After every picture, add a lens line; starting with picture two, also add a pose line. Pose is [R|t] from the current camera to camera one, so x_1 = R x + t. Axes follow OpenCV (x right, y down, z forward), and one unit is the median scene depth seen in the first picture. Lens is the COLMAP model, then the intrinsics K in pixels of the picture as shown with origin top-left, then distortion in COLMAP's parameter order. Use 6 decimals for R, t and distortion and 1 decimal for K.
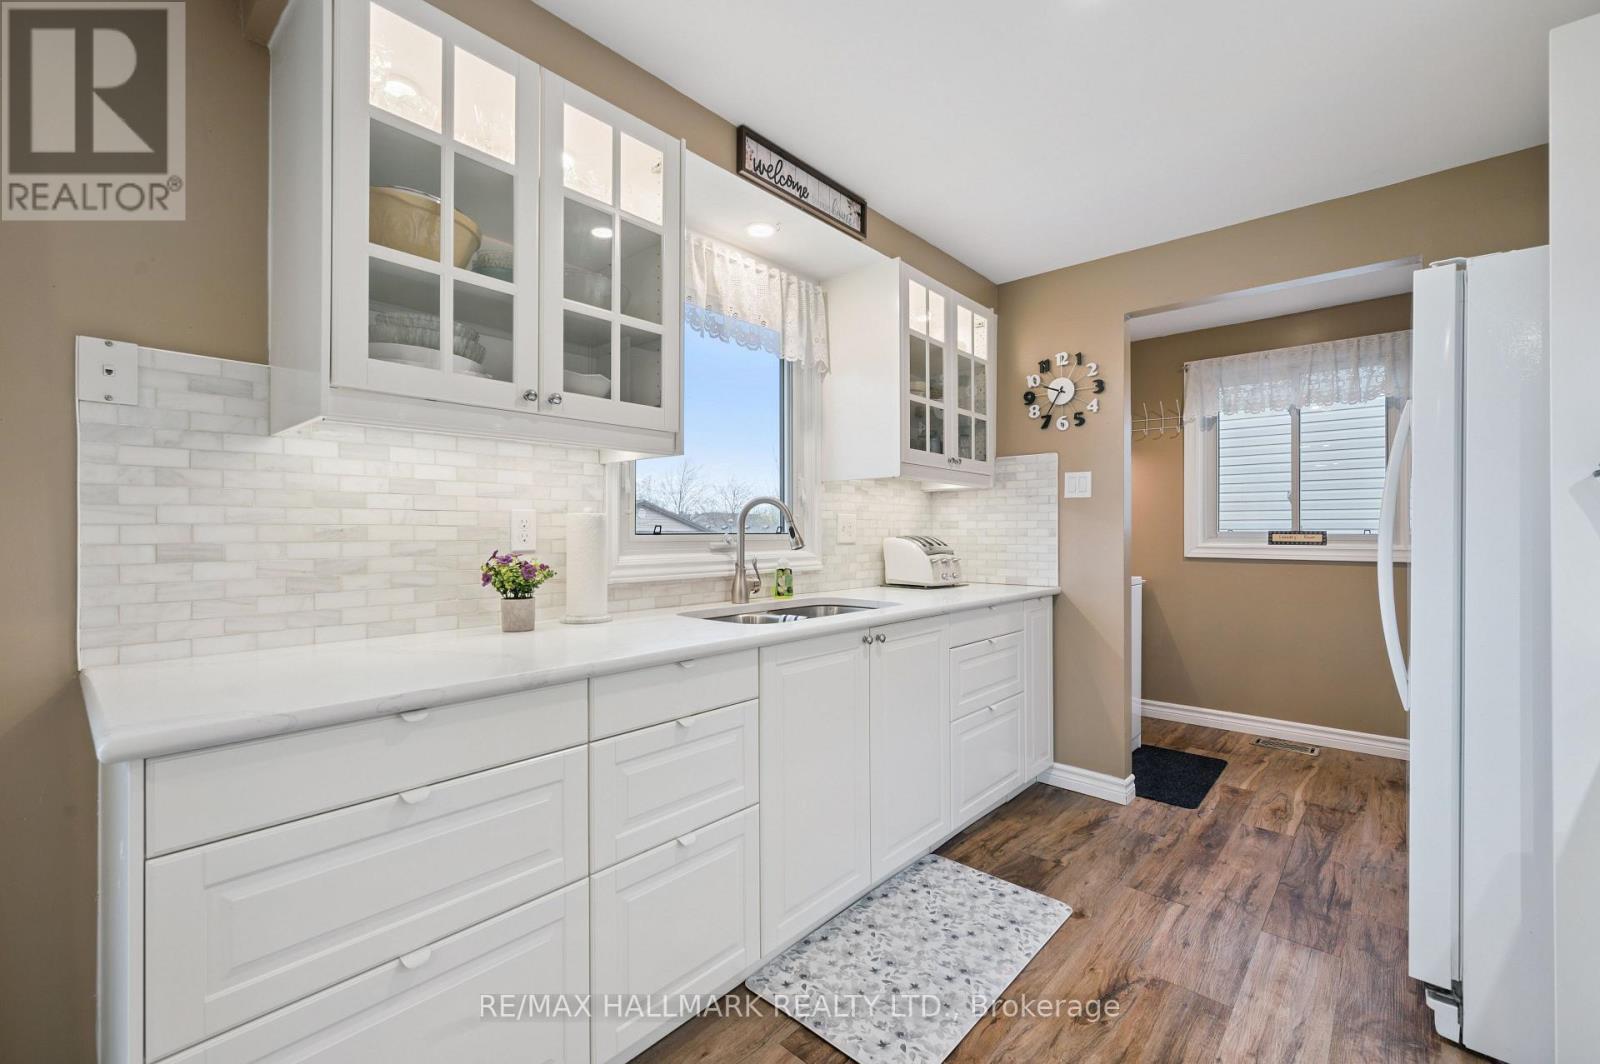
lens RADIAL K [[666.6, 0, 805.7], [0, 666.6, 533.9], [0, 0, 1]] dist [-0.000401, 0.000077]
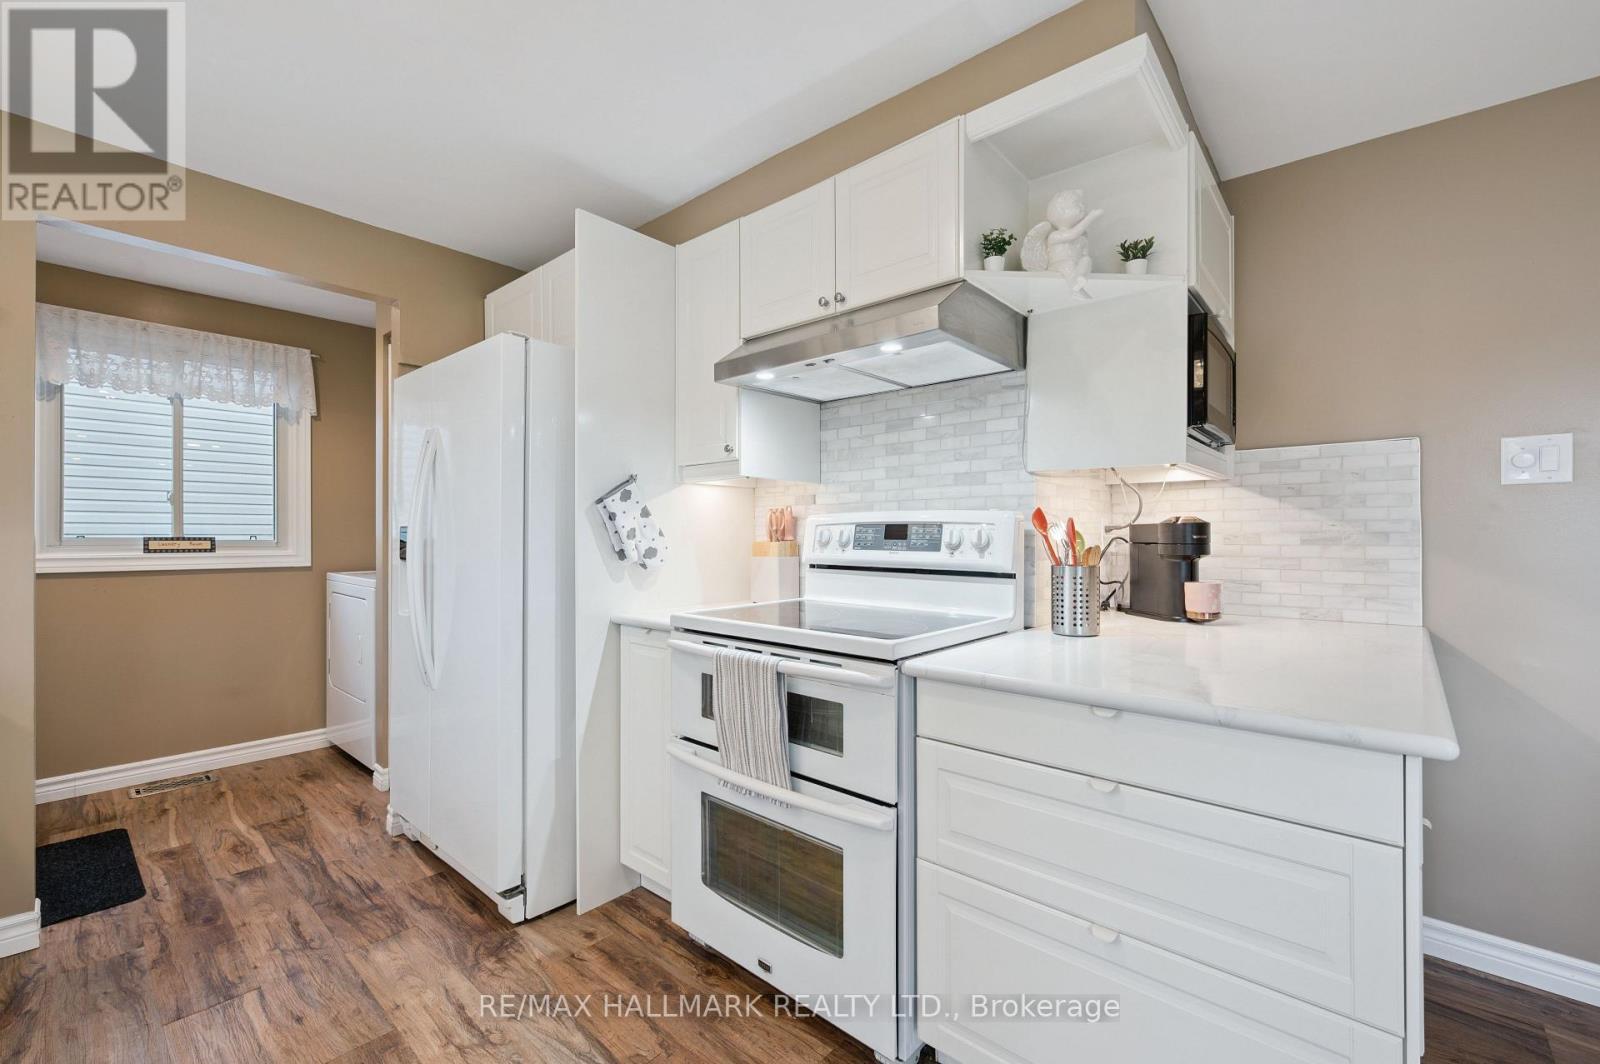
lens RADIAL K [[666.6, 0, 805.7], [0, 666.6, 533.9], [0, 0, 1]] dist [-0.000401, 0.000077]
pose [[-0.003214, 0.003202, 0.999990, -0.187815], [0.001904, 0.999993, -0.003196, -0.005145], [-0.999993, 0.001894, -0.003220, 0.220996]]
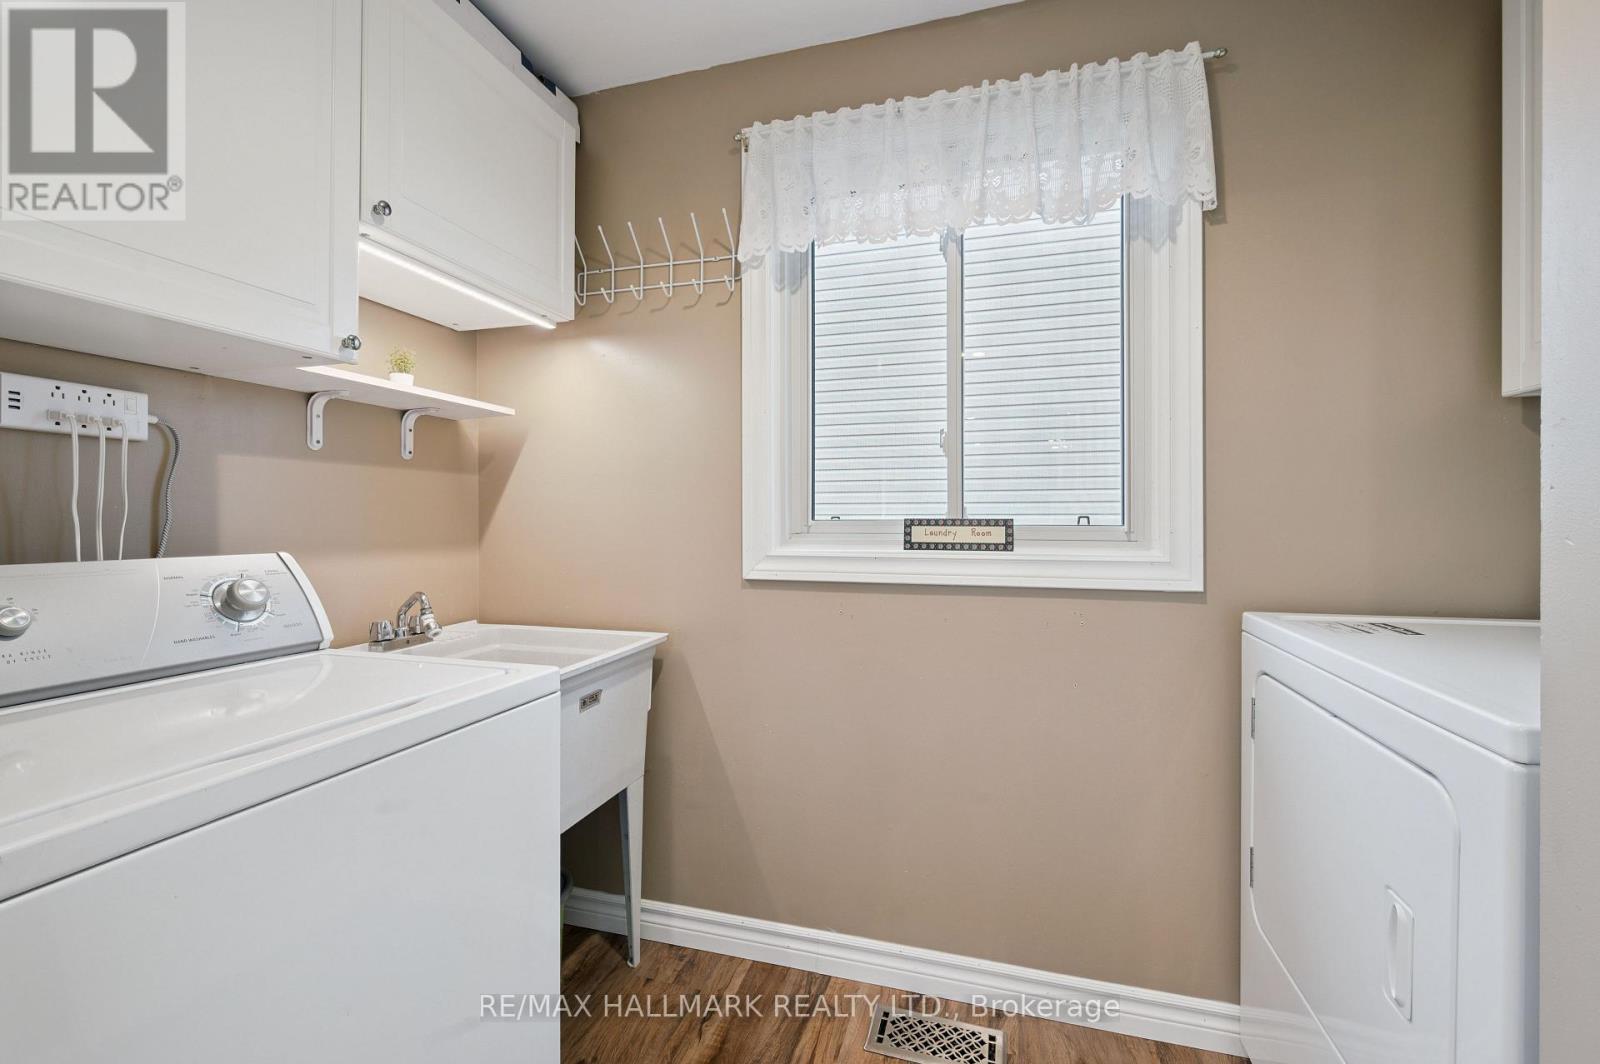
lens RADIAL K [[676.9, 0, 796.2], [0, 676.9, 519.7], [0, 0, 1]] dist [0.004663, 0.000145]
pose [[0.910536, 0.001080, 0.413429, 0.576354], [-0.000201, 0.999998, -0.002171, -0.003441], [-0.413431, 0.001894, 0.910534, 0.806589]]
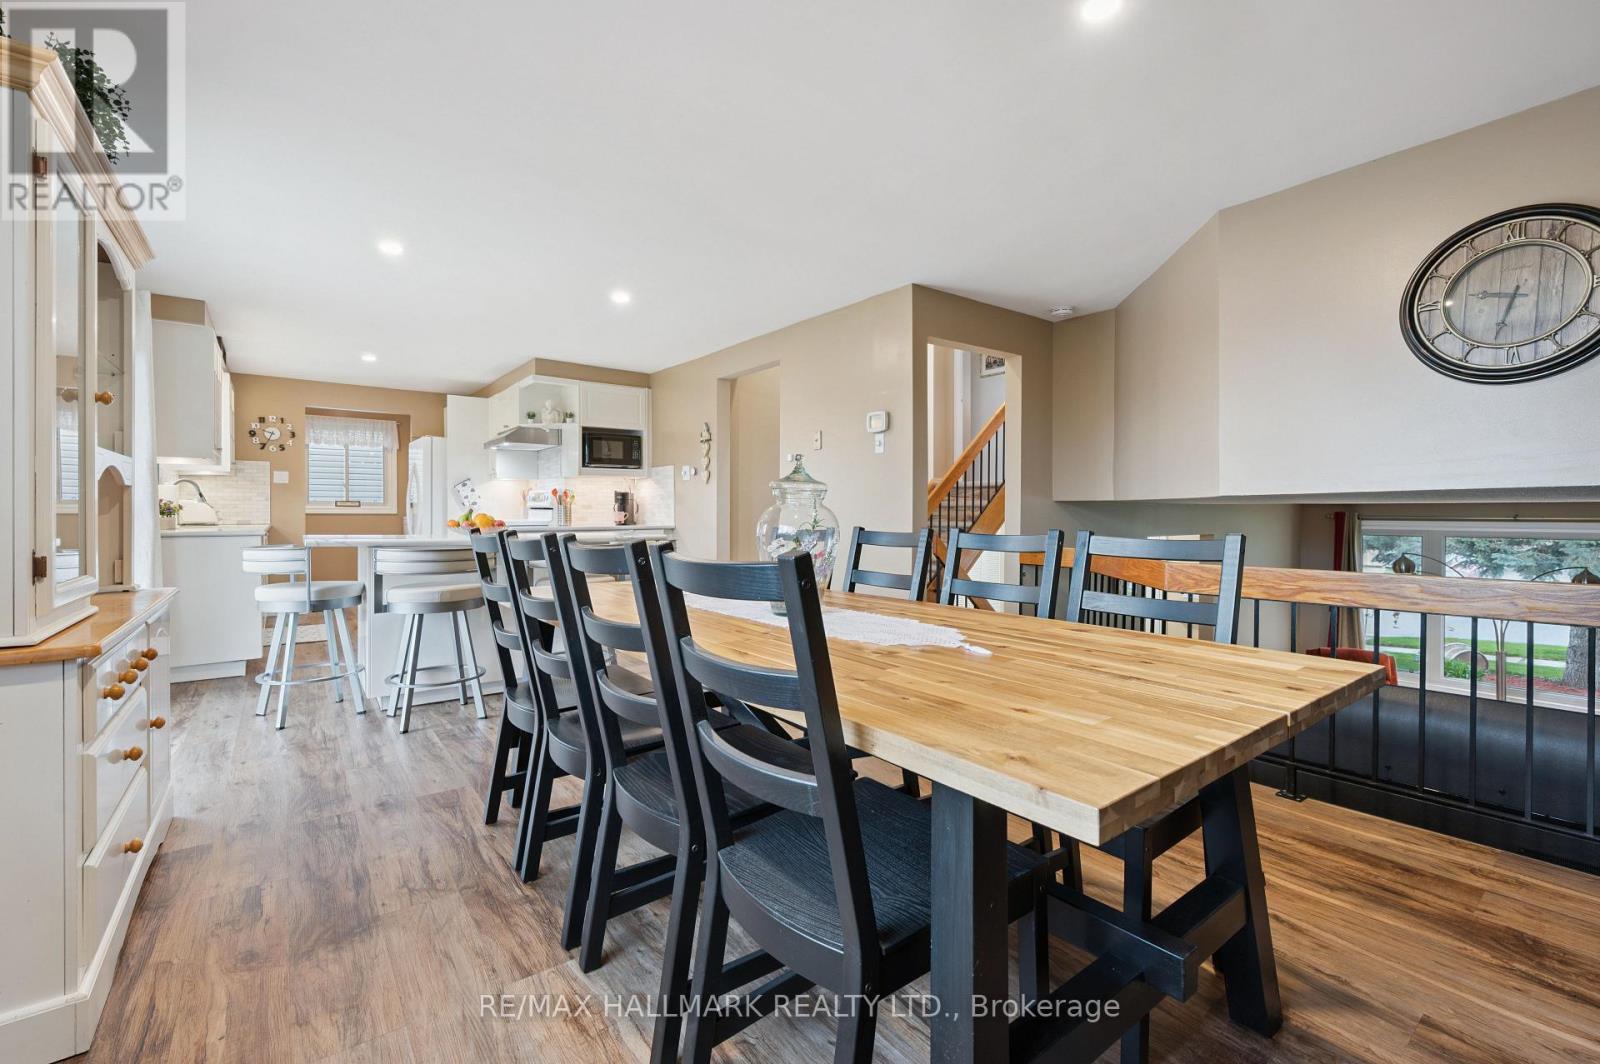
lens RADIAL K [[676.9, 0, 796.2], [0, 676.9, 519.7], [0, 0, 1]] dist [0.004663, 0.000145]
pose [[0.196561, -0.008600, 0.980454, -1.478008], [-0.000939, 0.999959, 0.008959, 0.045769], [-0.980491, -0.002682, 0.196545, -1.128000]]
